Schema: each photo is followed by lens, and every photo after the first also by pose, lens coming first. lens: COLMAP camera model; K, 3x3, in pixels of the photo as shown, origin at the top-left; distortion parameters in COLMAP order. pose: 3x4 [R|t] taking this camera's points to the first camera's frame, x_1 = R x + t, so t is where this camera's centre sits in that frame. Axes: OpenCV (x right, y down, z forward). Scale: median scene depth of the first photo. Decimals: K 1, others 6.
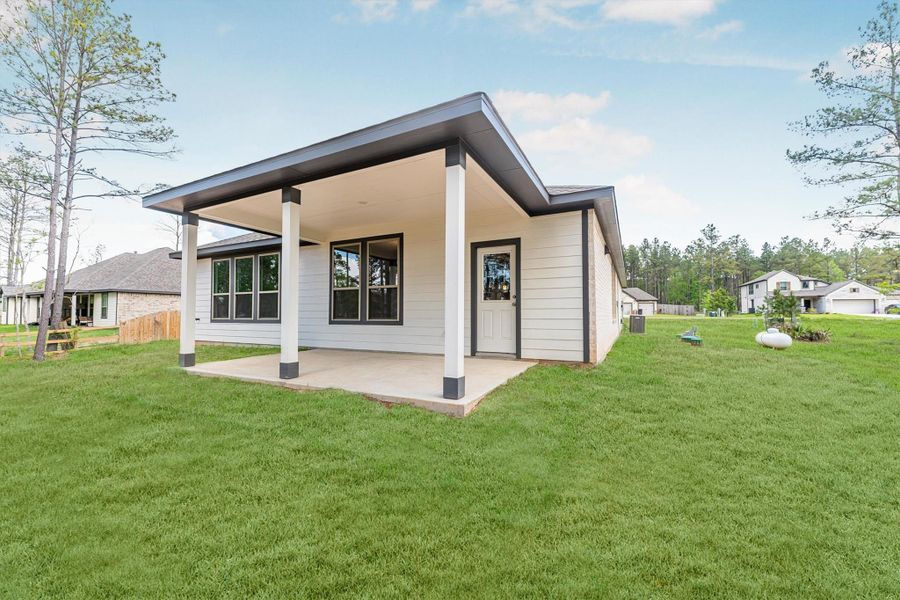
lens RADIAL K [[359.7, 0, 446.5], [0, 359.7, 303.6], [0, 0, 1]] dist [-0.000609, -0.000022]
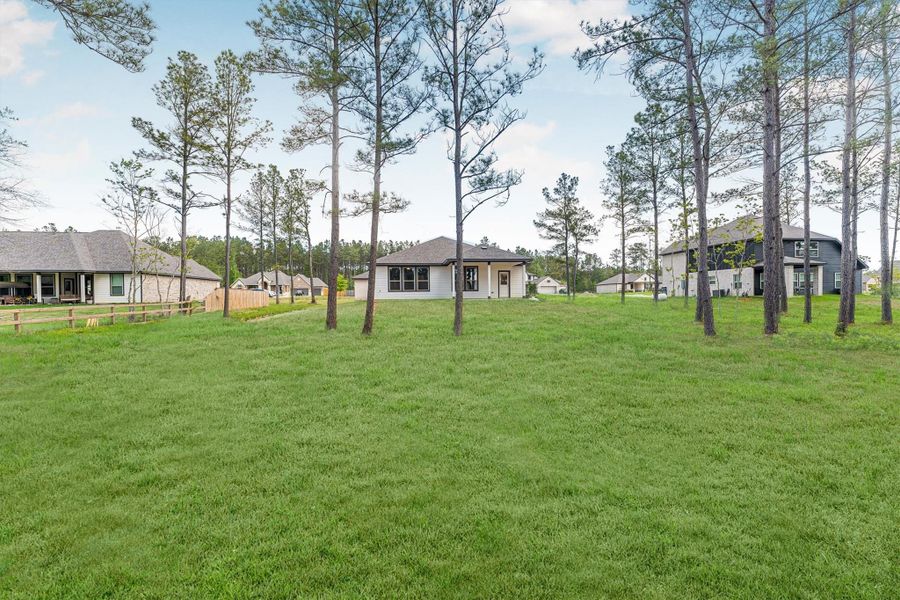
lens RADIAL K [[354.8, 0, 450.0], [0, 354.8, 300.0], [0, 0, 1]] dist [-0.001686, -0.000108]
pose [[0.830760, -0.011100, 0.556520, -1.675871], [-0.008013, 0.999459, 0.031896, 0.026235], [-0.556573, -0.030957, 0.830222, -1.310899]]
